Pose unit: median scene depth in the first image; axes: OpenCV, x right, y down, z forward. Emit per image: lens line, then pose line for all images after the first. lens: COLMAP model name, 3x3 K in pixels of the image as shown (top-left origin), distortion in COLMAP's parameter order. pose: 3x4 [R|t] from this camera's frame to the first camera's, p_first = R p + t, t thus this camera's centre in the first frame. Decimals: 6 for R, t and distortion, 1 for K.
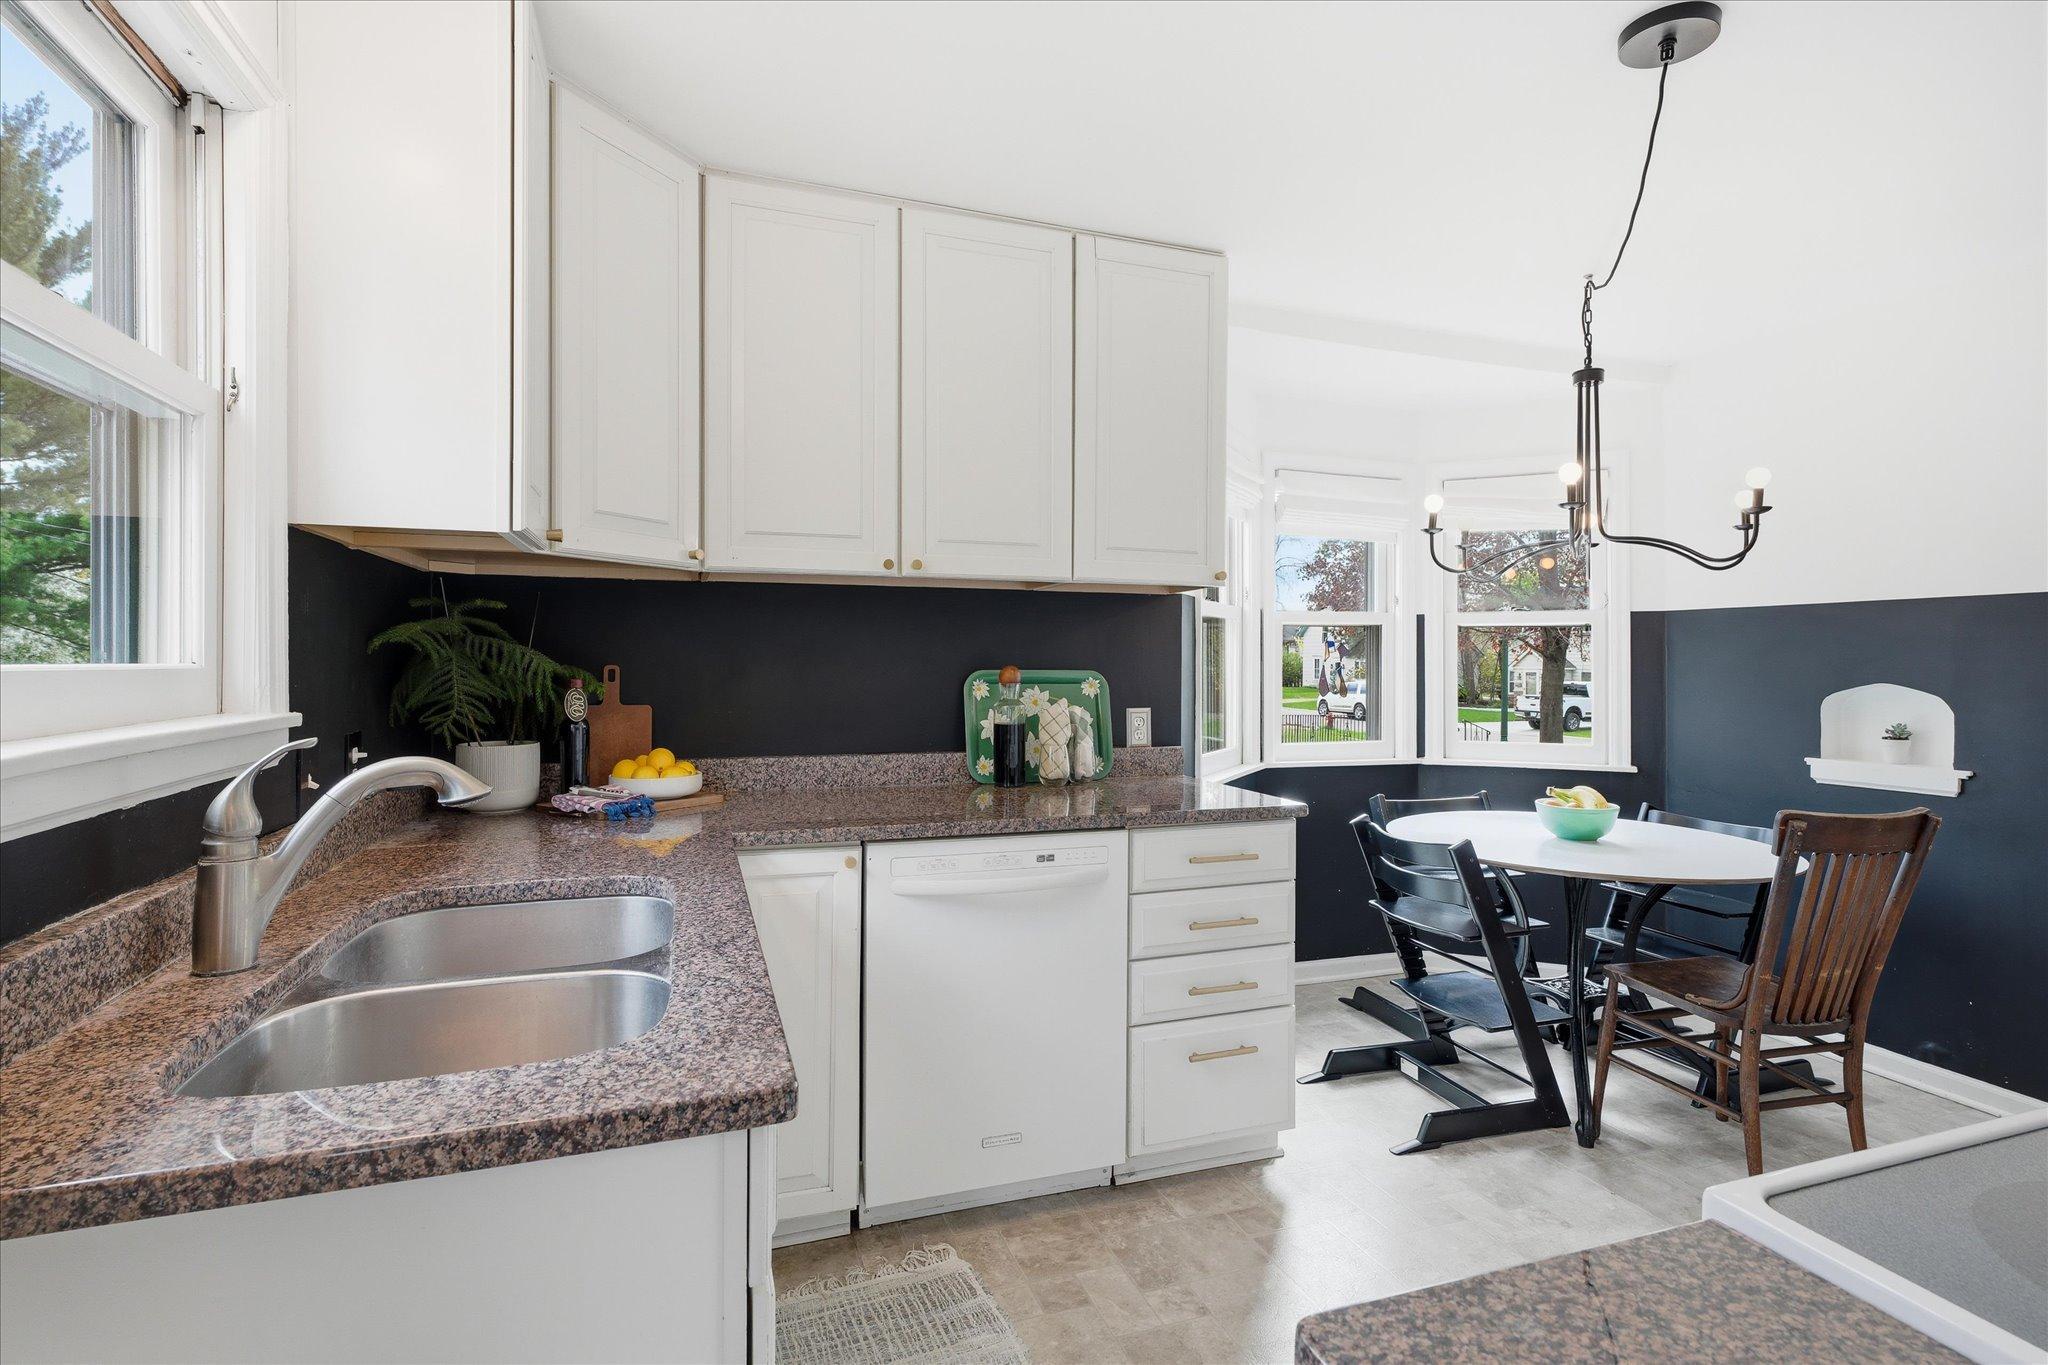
lens RADIAL K [[944.4, 0, 1024.0], [0, 944.4, 682.5], [0, 0, 1]] dist [-0.002419, -0.000082]
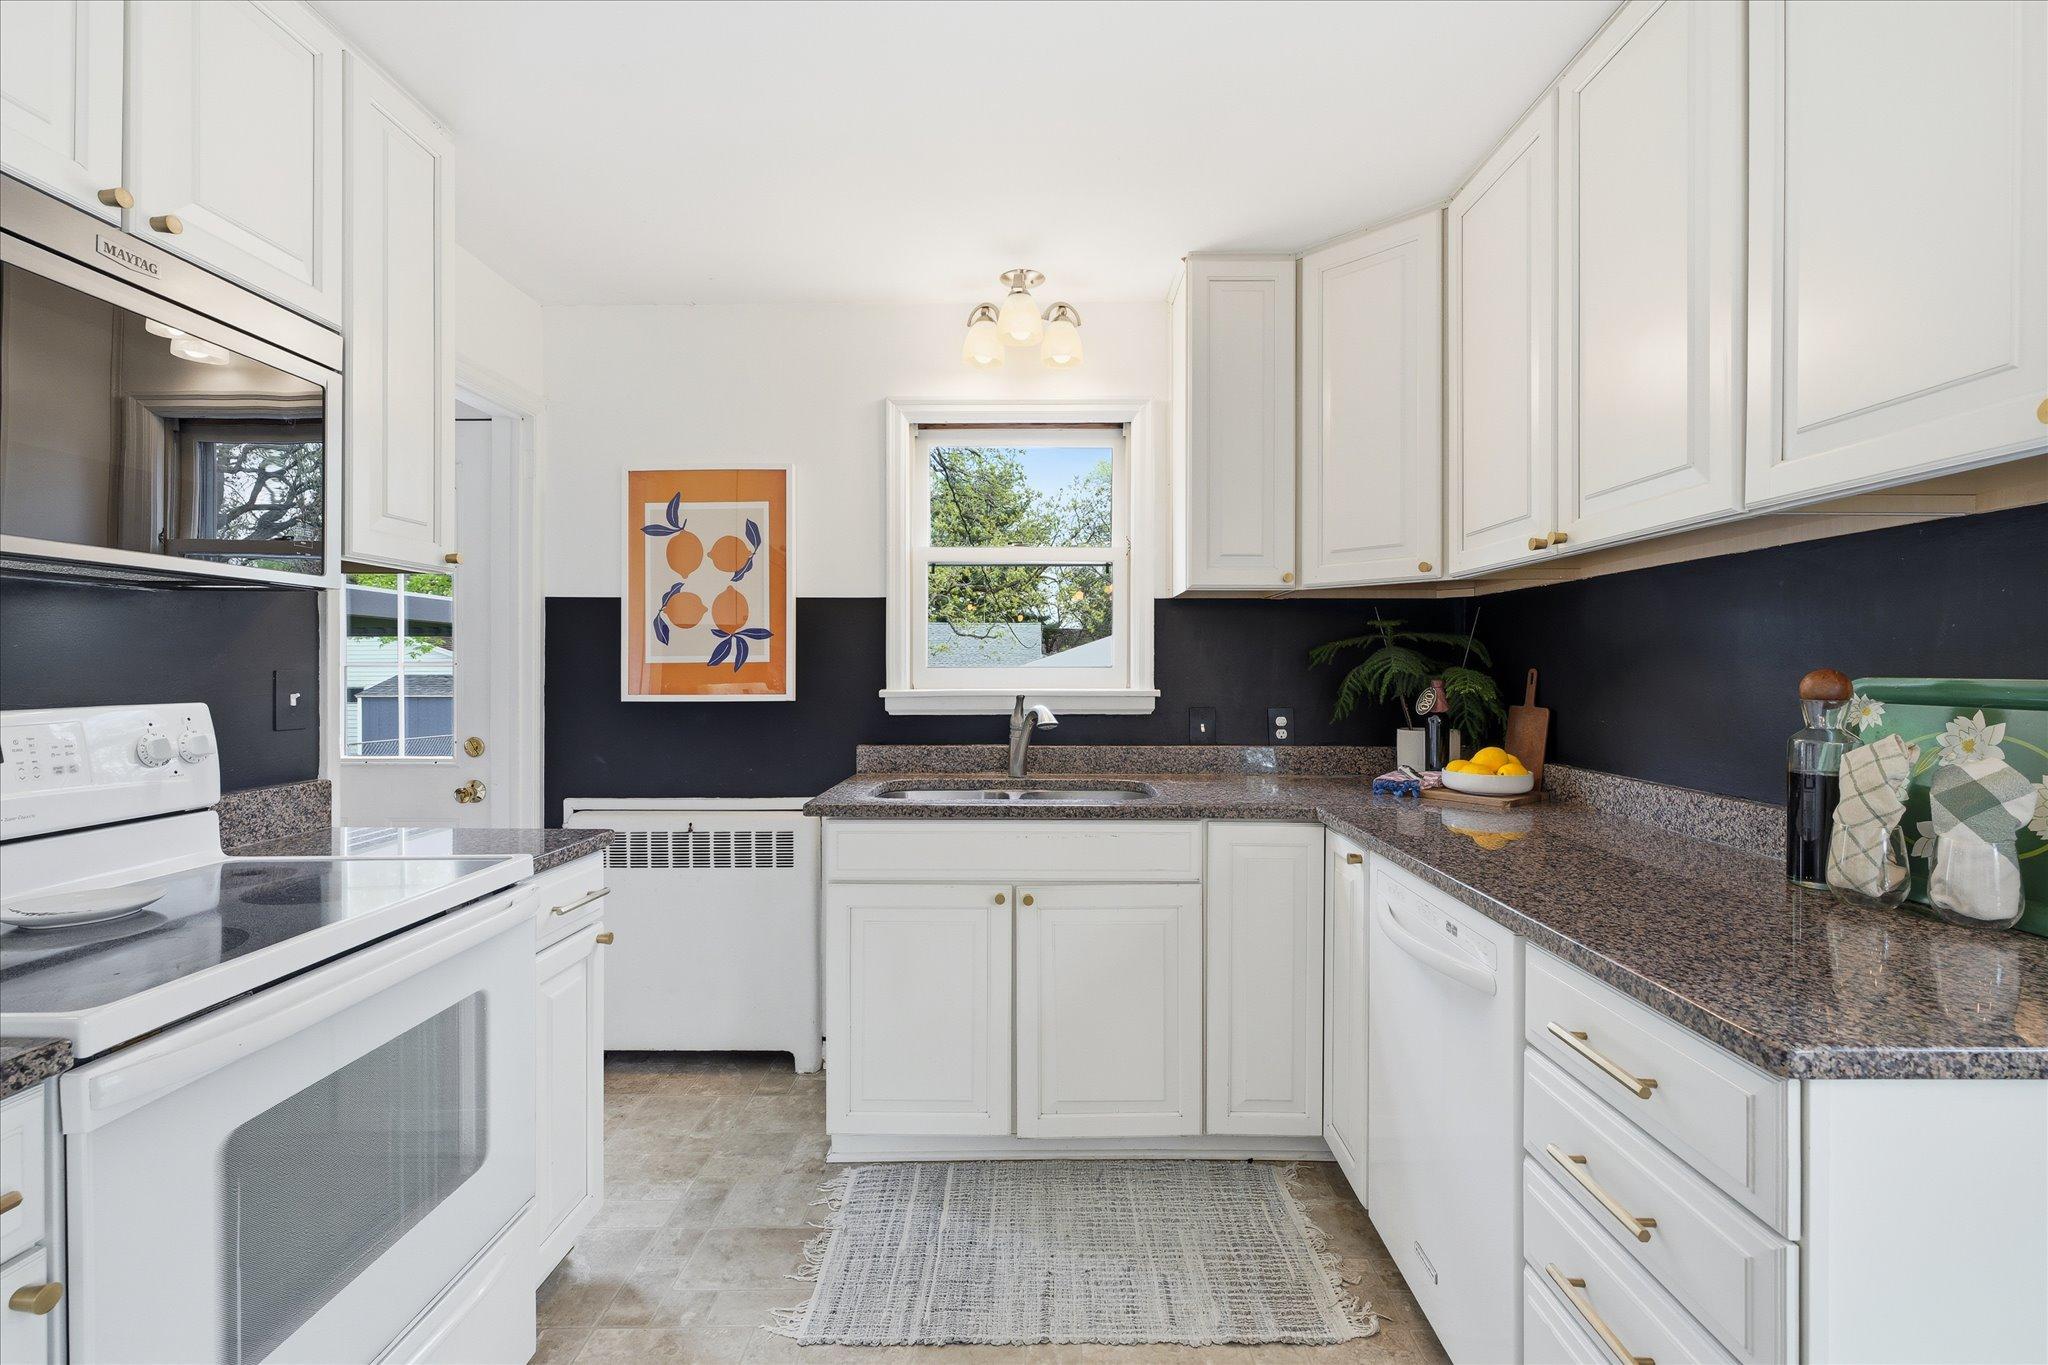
lens RADIAL K [[897.0, 0, 1025.9], [0, 897.0, 669.9], [0, 0, 1]] dist [-0.003325, -0.000192]
pose [[-0.341471, 0.001350, -0.939891, 0.682497], [-0.022842, 0.999692, 0.009735, -0.014444], [0.939615, 0.024794, -0.341335, 0.767986]]
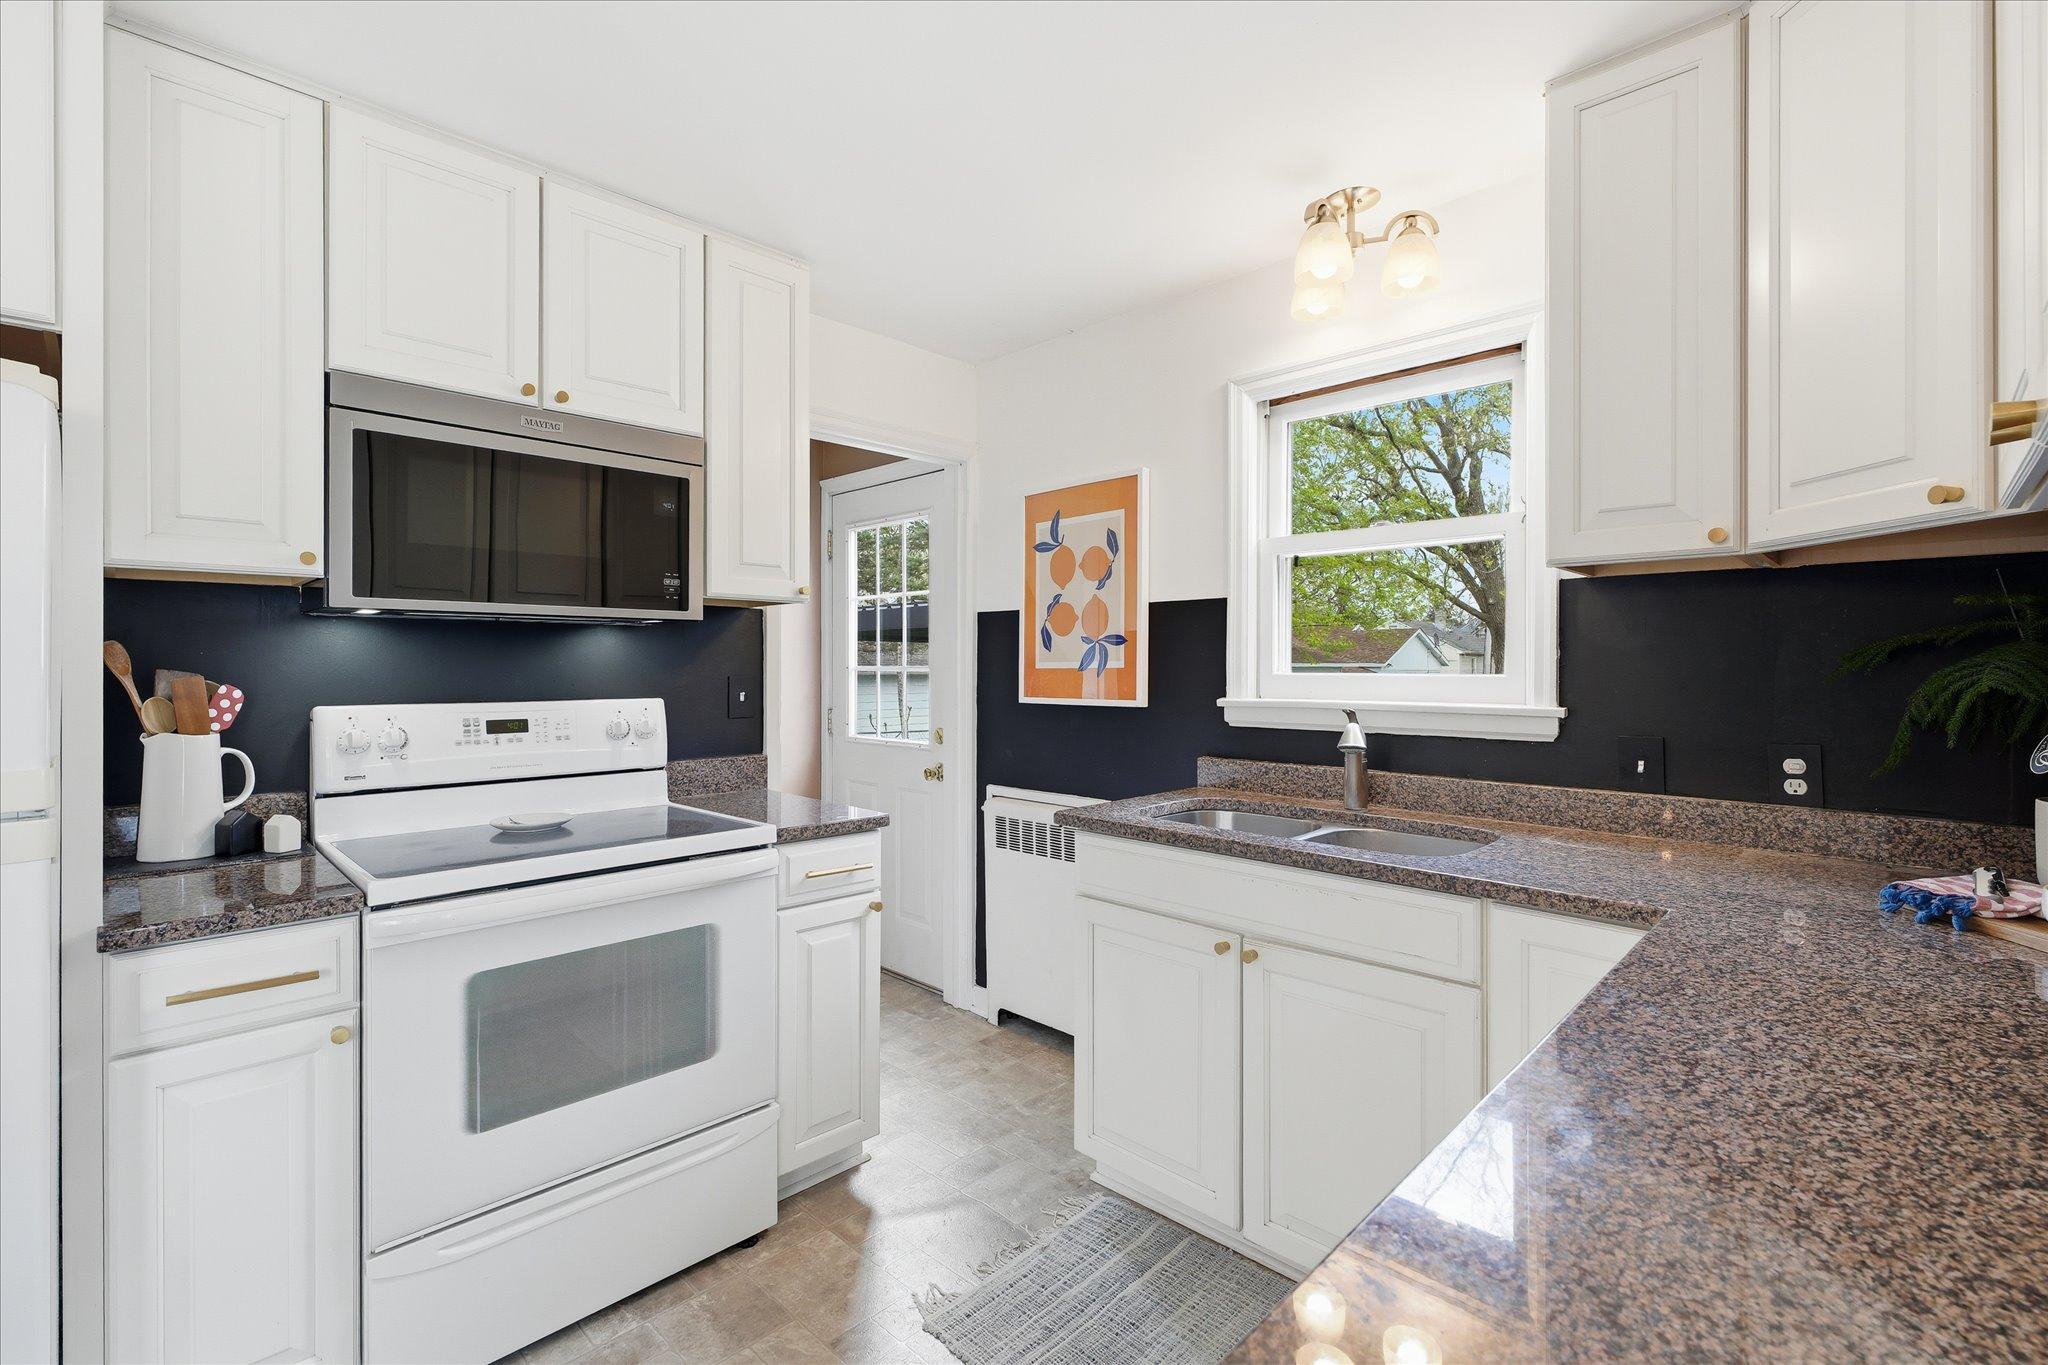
lens RADIAL K [[901.7, 0, 1023.6], [0, 901.7, 664.2], [0, 0, 1]] dist [0.000213, -0.000290]
pose [[-0.897066, -0.001076, -0.441895, 0.353441], [-0.011190, 0.999732, 0.020282, -0.032348], [0.441755, 0.023139, -0.896837, 1.046702]]
